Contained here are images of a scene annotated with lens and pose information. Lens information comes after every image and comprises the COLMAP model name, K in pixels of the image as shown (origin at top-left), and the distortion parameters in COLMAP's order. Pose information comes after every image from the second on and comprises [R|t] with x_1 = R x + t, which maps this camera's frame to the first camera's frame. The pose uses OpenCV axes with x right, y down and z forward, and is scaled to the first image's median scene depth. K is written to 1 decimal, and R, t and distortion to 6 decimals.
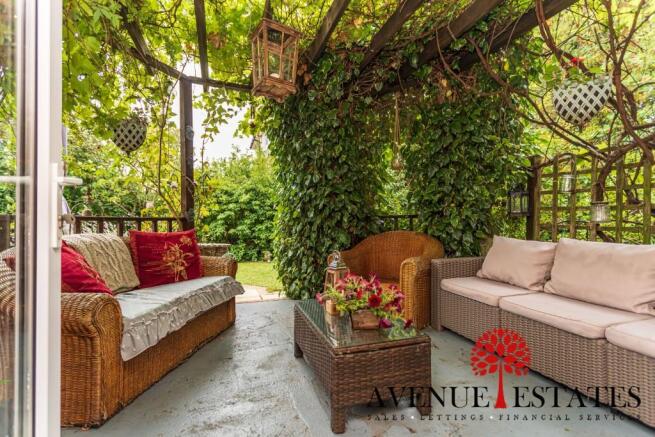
lens RADIAL K [[308.0, 0, 327.1], [0, 308.0, 218.6], [0, 0, 1]] dist [-0.000813, 0.000403]
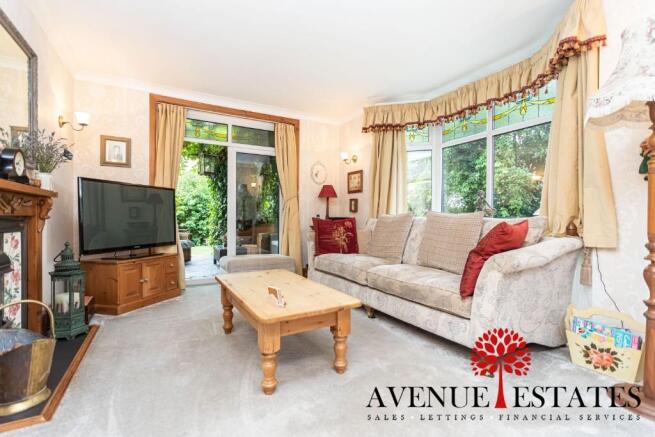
lens RADIAL K [[308.0, 0, 327.2], [0, 308.0, 216.9], [0, 0, 1]] dist [-0.000813, 0.000403]
pose [[0.986107, 0.012191, 0.165662, 0.124554], [-0.012662, 0.999918, 0.001786, -0.007662], [-0.165627, -0.003859, 0.986181, -0.547471]]
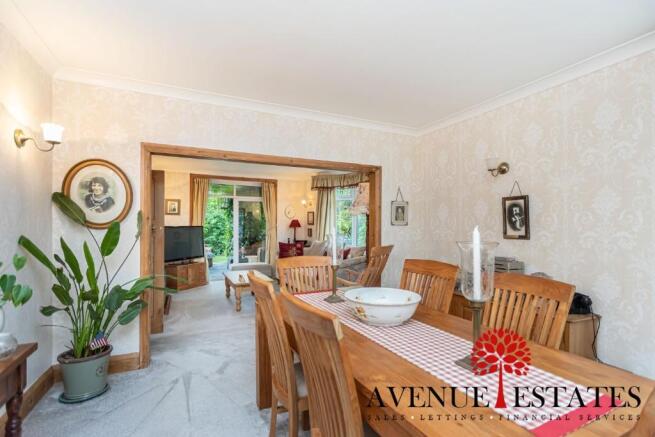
lens RADIAL K [[308.0, 0, 327.9], [0, 308.0, 223.1], [0, 0, 1]] dist [-0.000813, 0.000403]
pose [[0.994392, 0.008264, 0.105437, 0.226285], [-0.007986, 0.999963, -0.003059, -0.056150], [-0.105458, 0.002199, 0.994421, -0.933056]]
